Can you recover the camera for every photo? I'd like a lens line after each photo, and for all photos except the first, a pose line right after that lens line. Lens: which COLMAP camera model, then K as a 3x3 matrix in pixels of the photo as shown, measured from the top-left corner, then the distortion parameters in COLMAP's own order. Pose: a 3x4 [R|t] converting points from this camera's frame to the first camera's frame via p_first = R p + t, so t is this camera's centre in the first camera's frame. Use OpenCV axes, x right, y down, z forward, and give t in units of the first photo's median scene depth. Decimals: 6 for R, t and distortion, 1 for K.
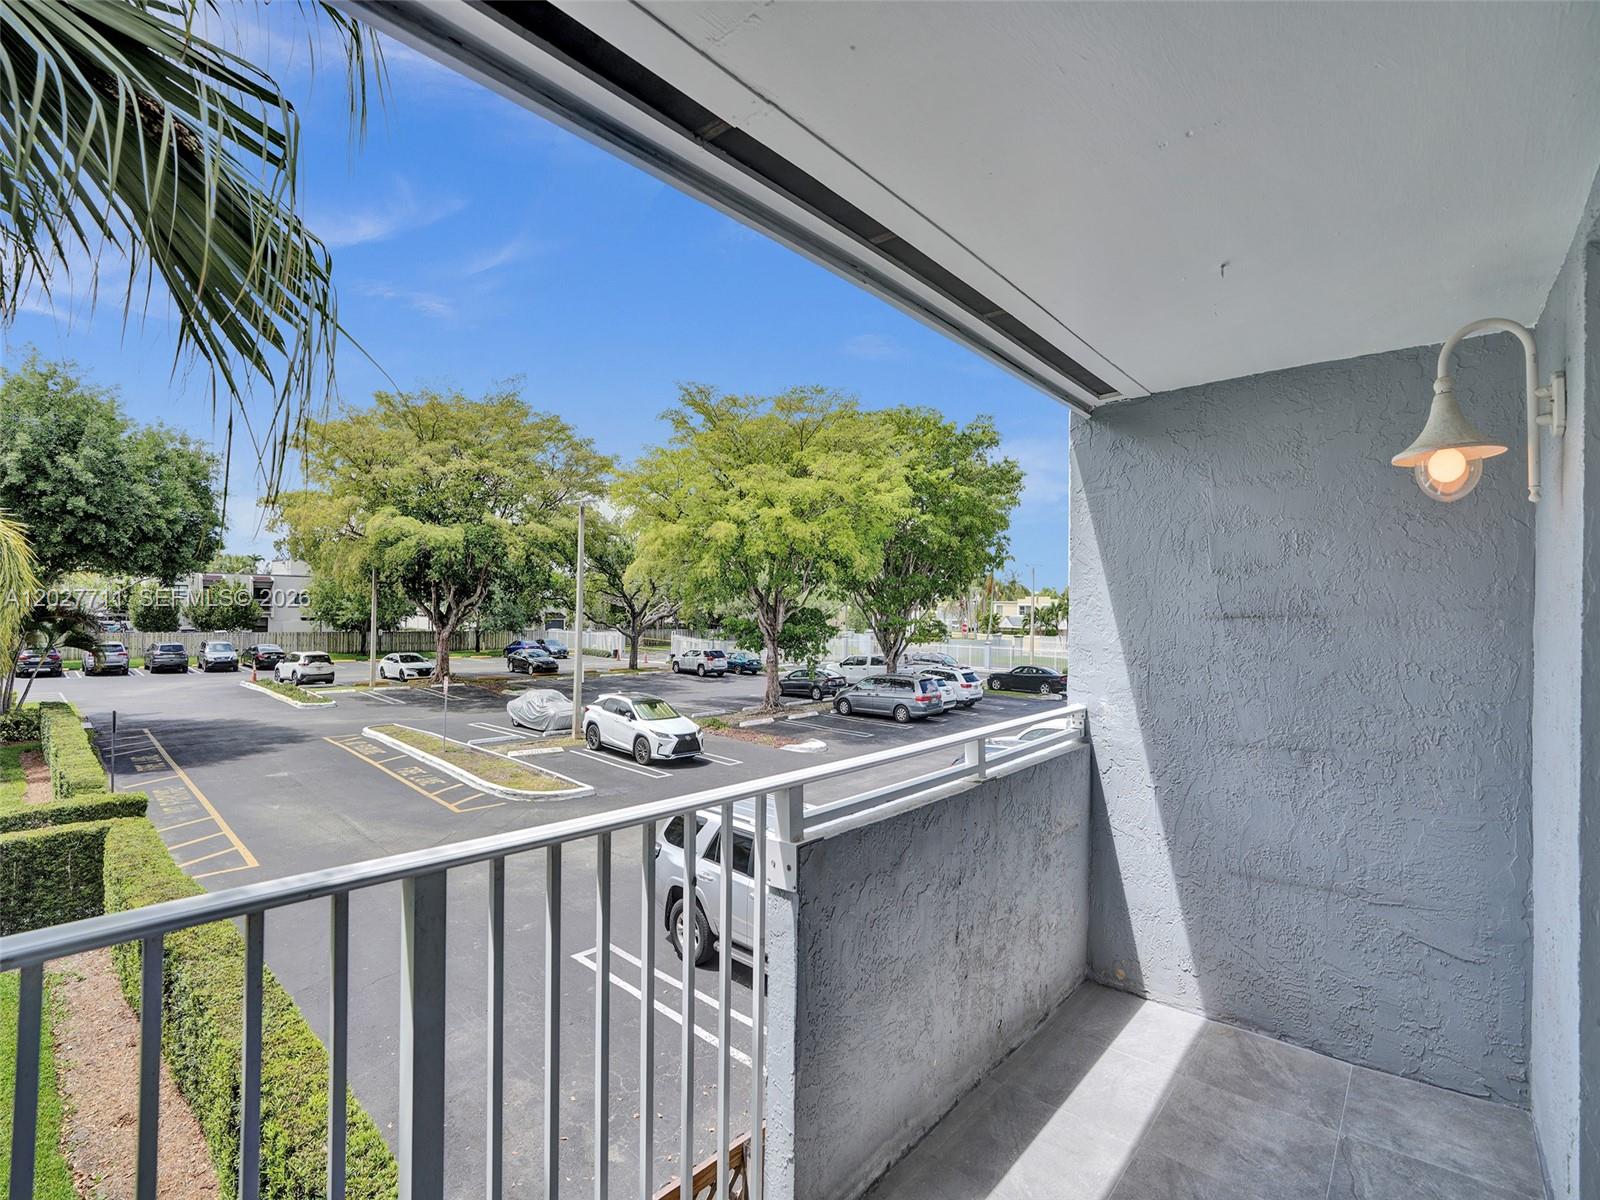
lens RADIAL K [[751.5, 0, 805.5], [0, 751.5, 601.0], [0, 0, 1]] dist [-0.063086, 0.022434]
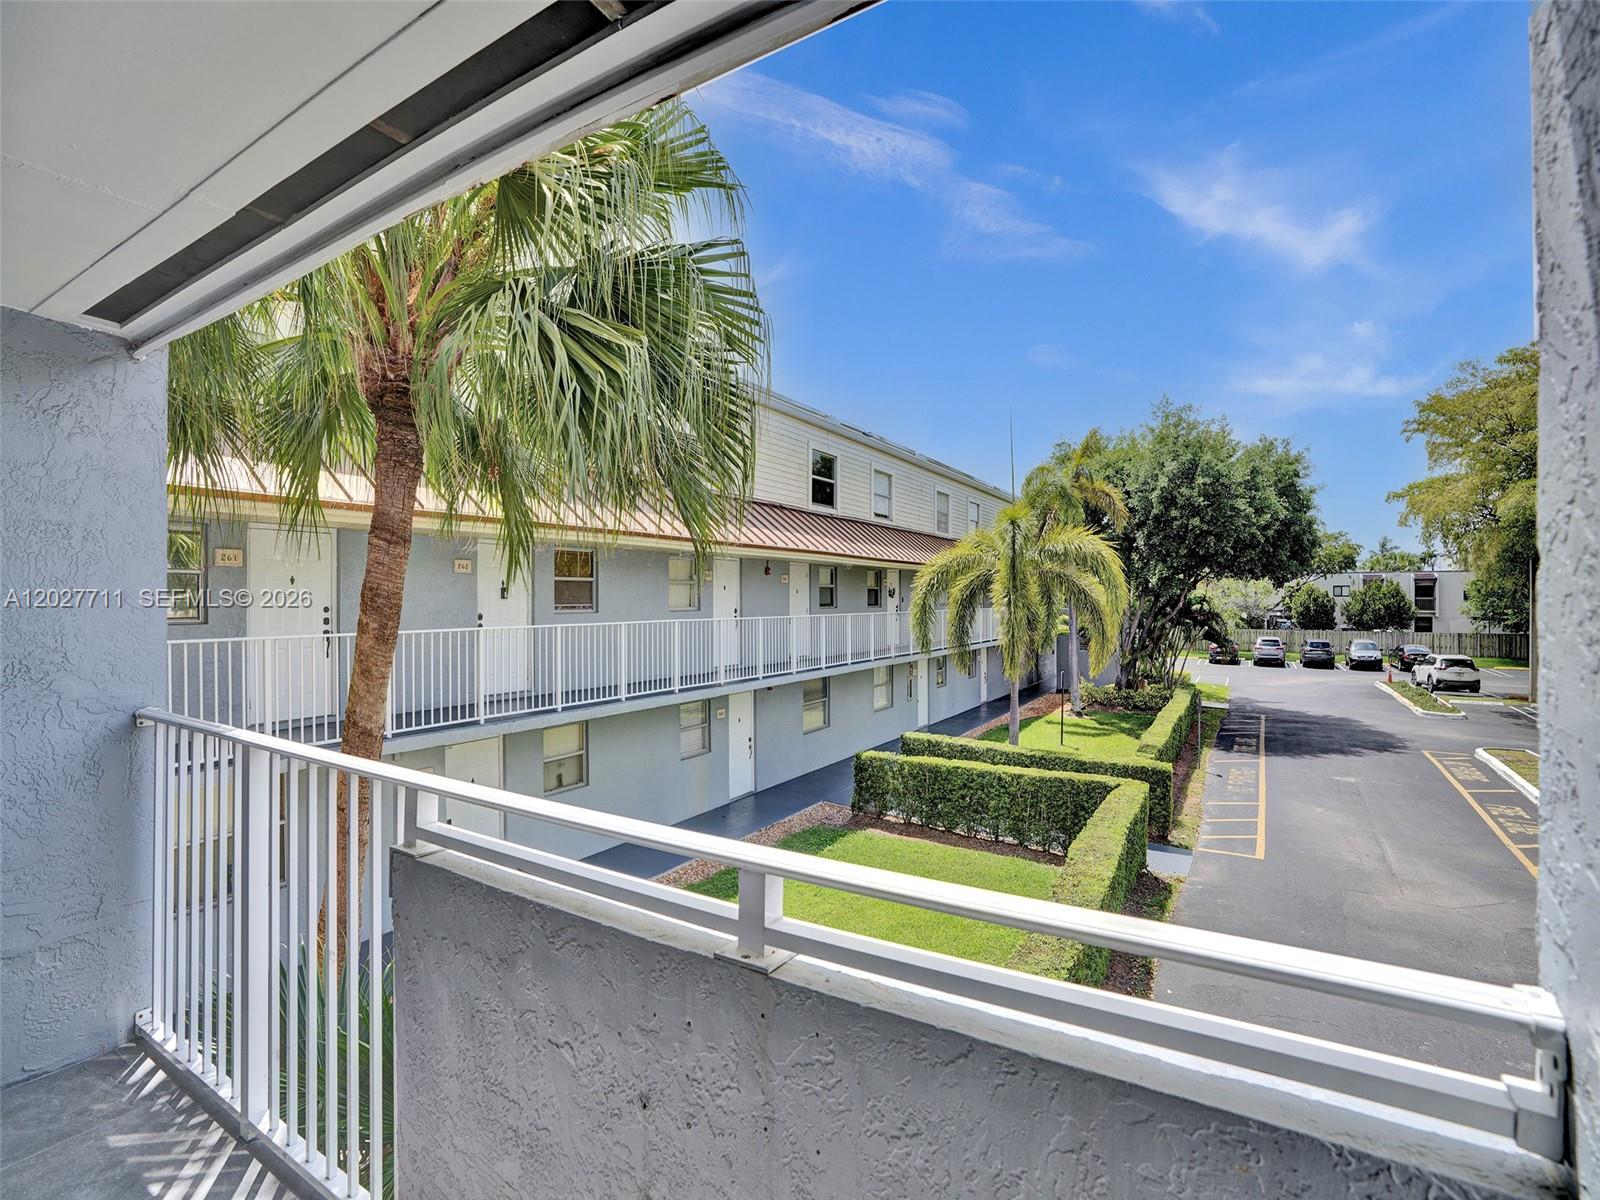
lens RADIAL K [[738.1, 0, 806.7], [0, 738.1, 590.7], [0, 0, 1]] dist [-0.062402, 0.020591]
pose [[0.150119, -0.031127, -0.988178, 0.076683], [0.017040, 0.999437, -0.028893, 0.002981], [0.988521, -0.012501, 0.150565, 0.108069]]
